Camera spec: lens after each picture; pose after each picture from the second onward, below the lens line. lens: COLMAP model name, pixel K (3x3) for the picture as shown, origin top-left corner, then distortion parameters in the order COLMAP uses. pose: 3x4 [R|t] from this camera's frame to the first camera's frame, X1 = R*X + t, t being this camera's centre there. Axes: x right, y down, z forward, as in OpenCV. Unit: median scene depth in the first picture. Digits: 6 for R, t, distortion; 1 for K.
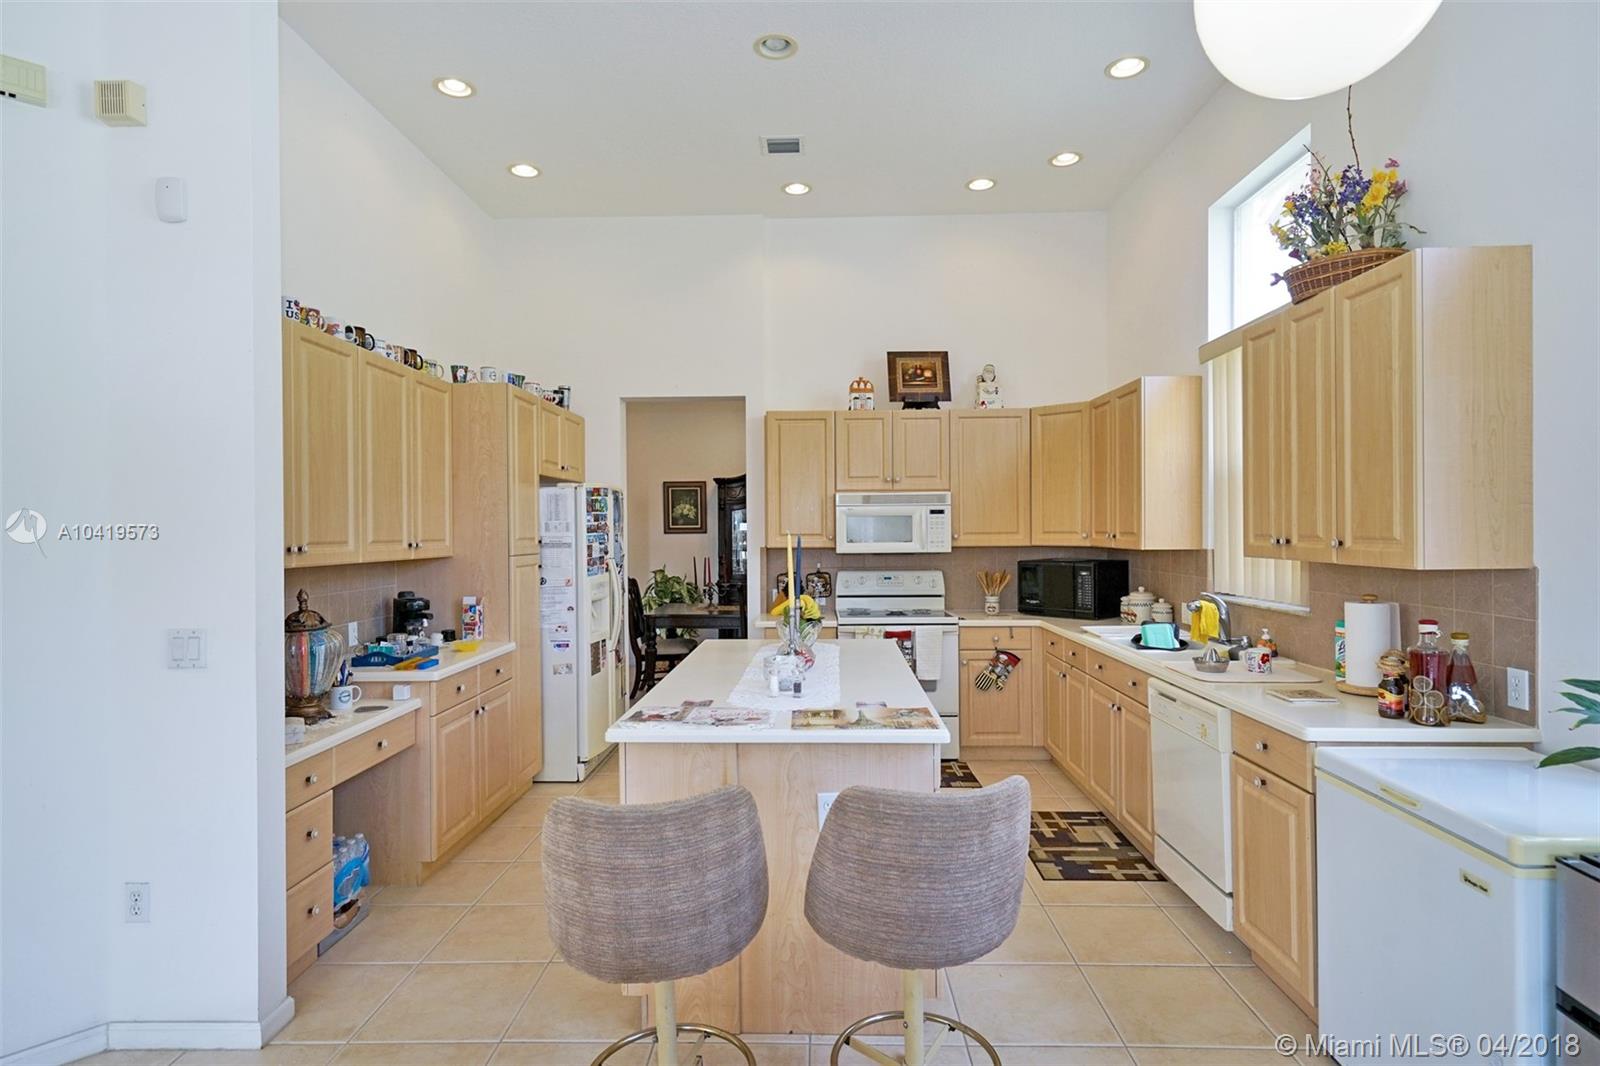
lens RADIAL K [[847.3, 0, 800.1], [0, 847.3, 529.6], [0, 0, 1]] dist [0.012329, -0.001300]
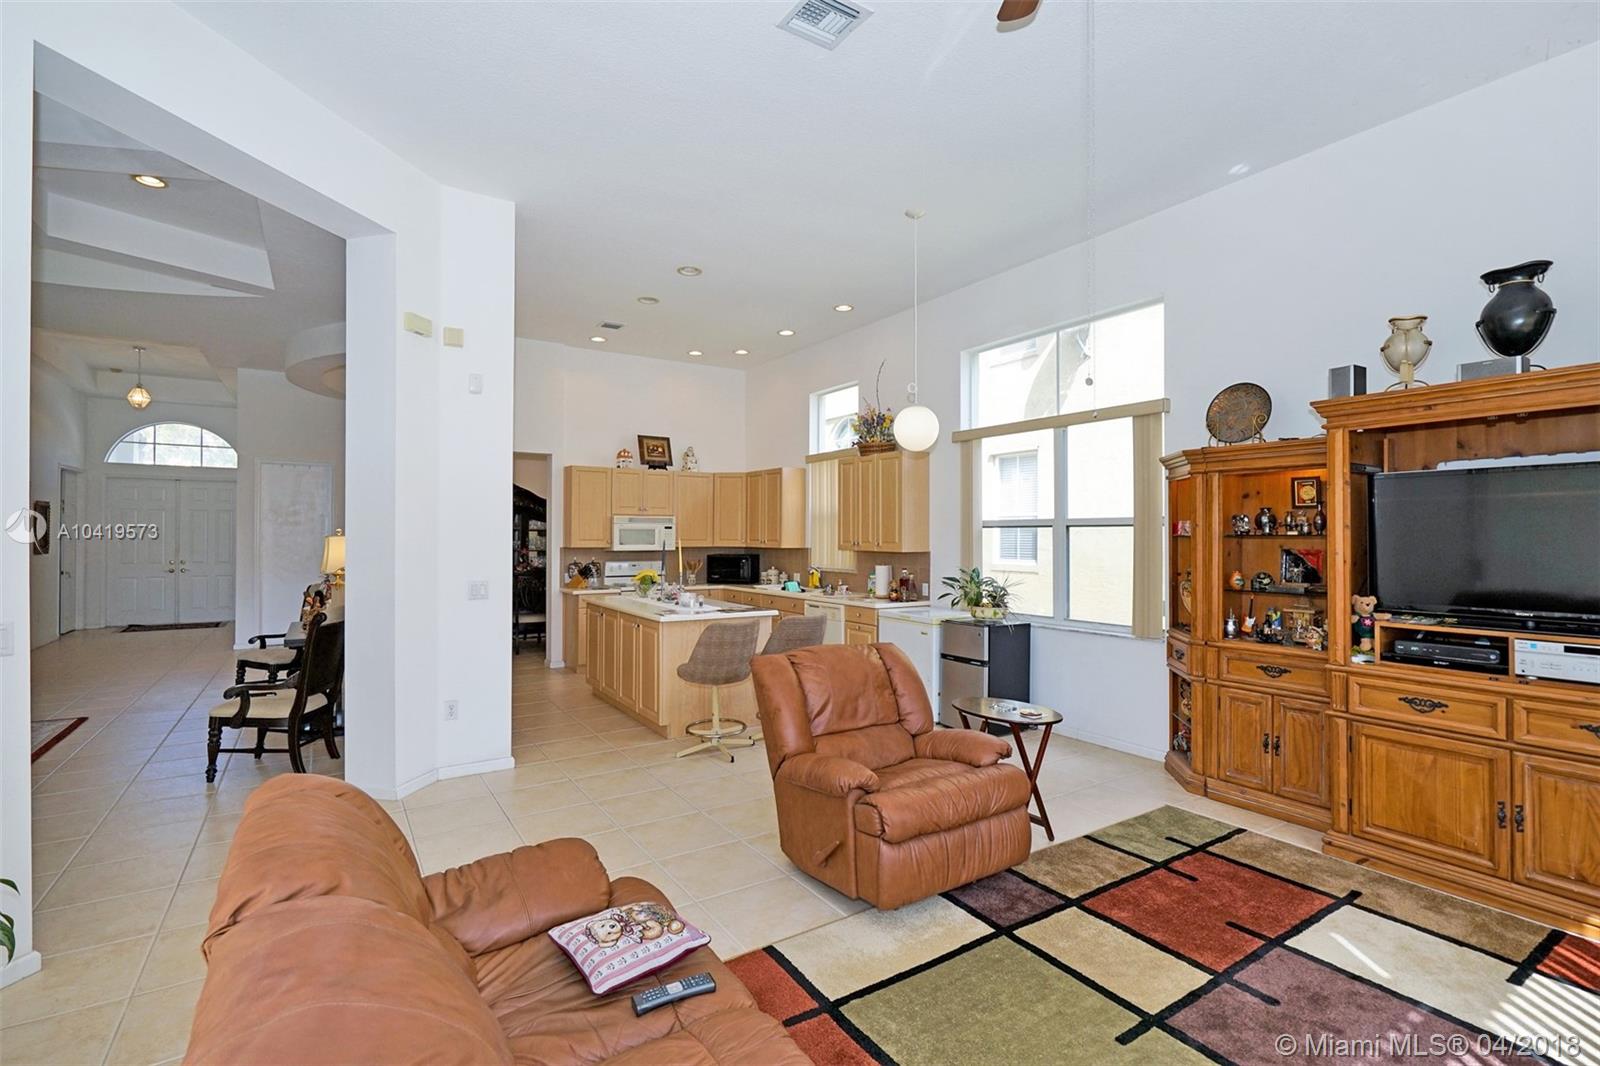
lens RADIAL K [[730.0, 0, 796.7], [0, 730.0, 523.5], [0, 0, 1]] dist [-0.001983, 0.002592]
pose [[0.826991, 0.019738, 0.561869, -0.590517], [-0.009208, 0.999725, -0.021566, 0.001496], [-0.562140, 0.012662, 0.826945, -0.533839]]
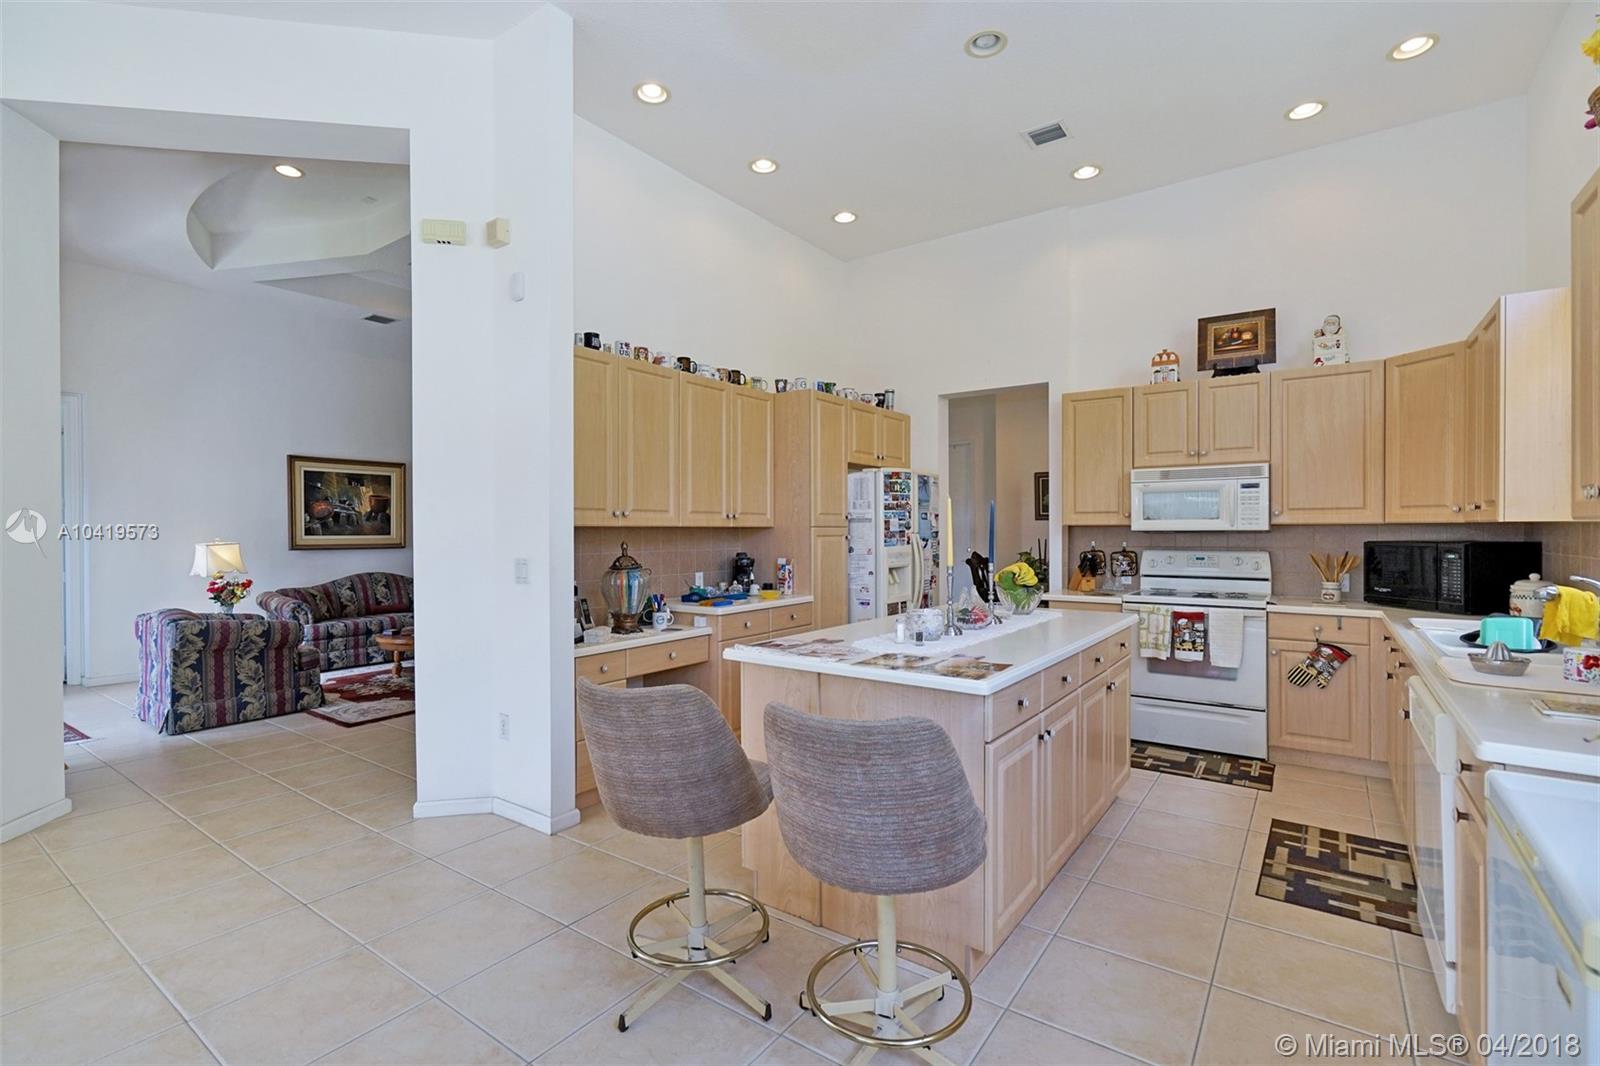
lens RADIAL K [[730.0, 0, 794.6], [0, 730.0, 529.2], [0, 0, 1]] dist [-0.001983, 0.002592]
pose [[0.825199, 0.005858, -0.564812, 0.243839], [-0.004117, 0.999982, 0.004357, 0.029519], [0.564827, -0.001270, 0.825208, 0.093054]]
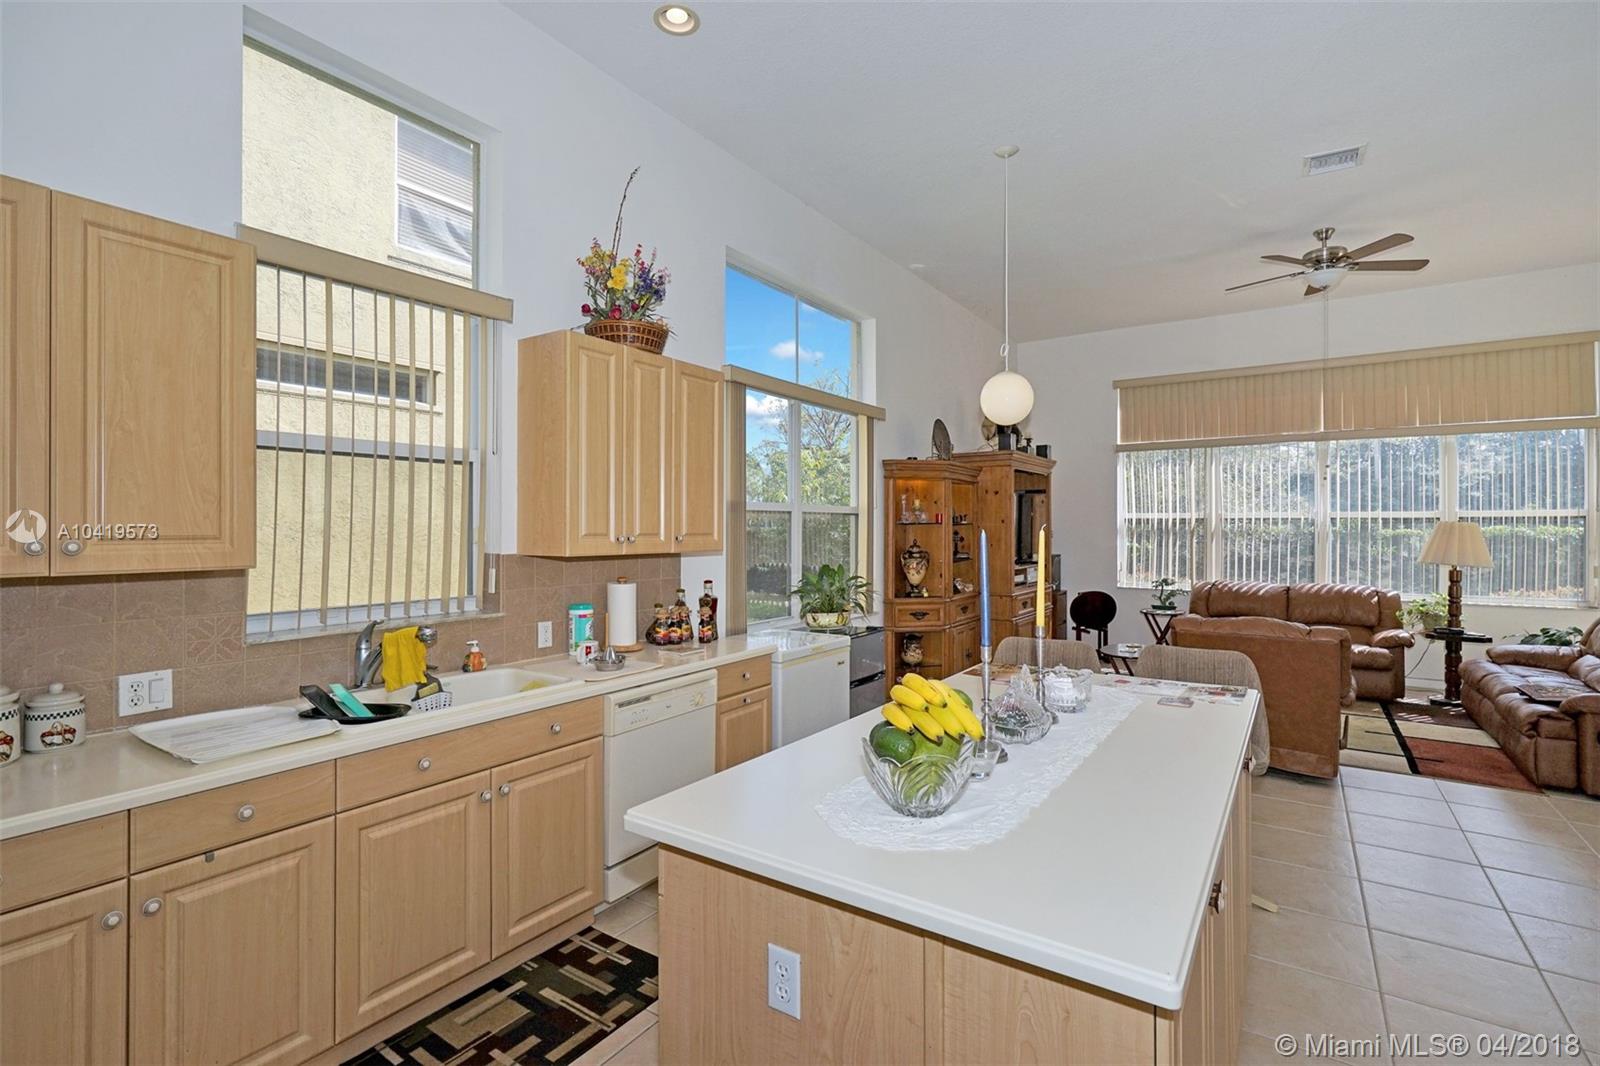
lens RADIAL K [[730.0, 0, 786.5], [0, 730.0, 518.1], [0, 0, 1]] dist [-0.001983, 0.002592]
pose [[-0.835076, 0.018081, 0.549838, -0.126709], [0.010879, 0.999807, -0.016354, 0.001957], [-0.550028, -0.007675, -0.835111, 1.170066]]
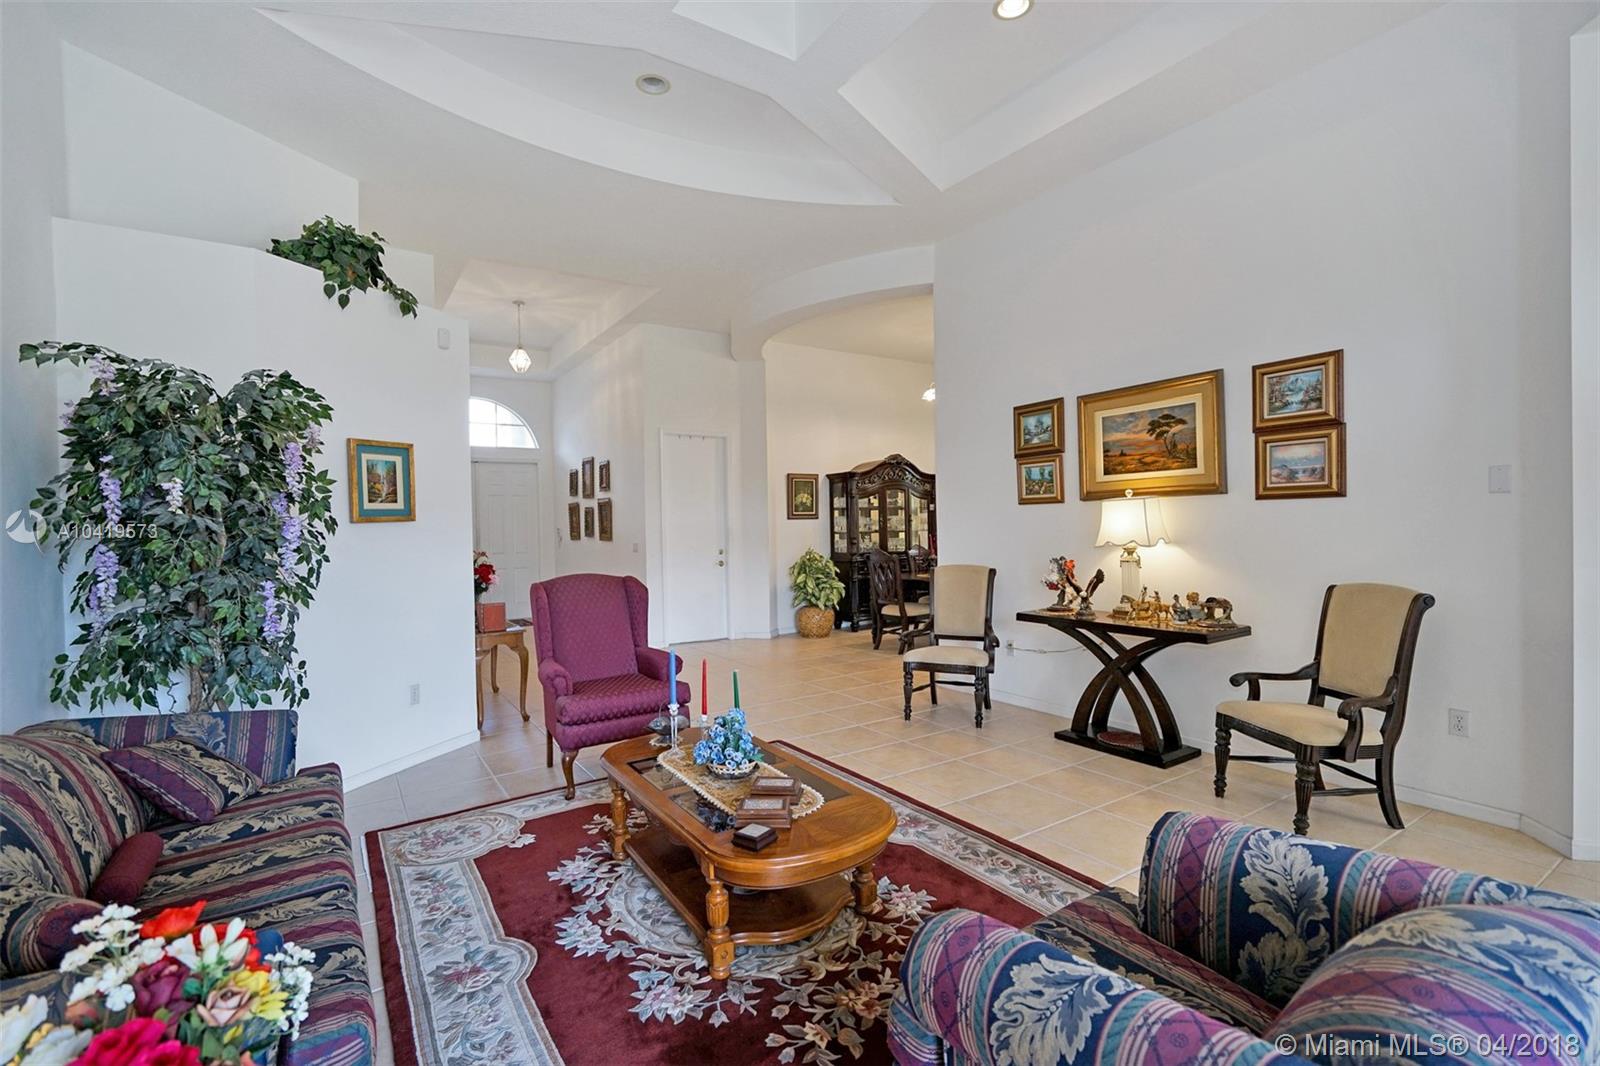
lens RADIAL K [[730.0, 0, 798.6], [0, 730.0, 519.9], [0, 0, 1]] dist [-0.001983, 0.002592]
pose [[0.817246, -0.001940, 0.576286, -1.452916], [0.012468, 0.999820, -0.014314, 0.039184], [-0.576154, 0.018883, 0.817123, 0.408002]]
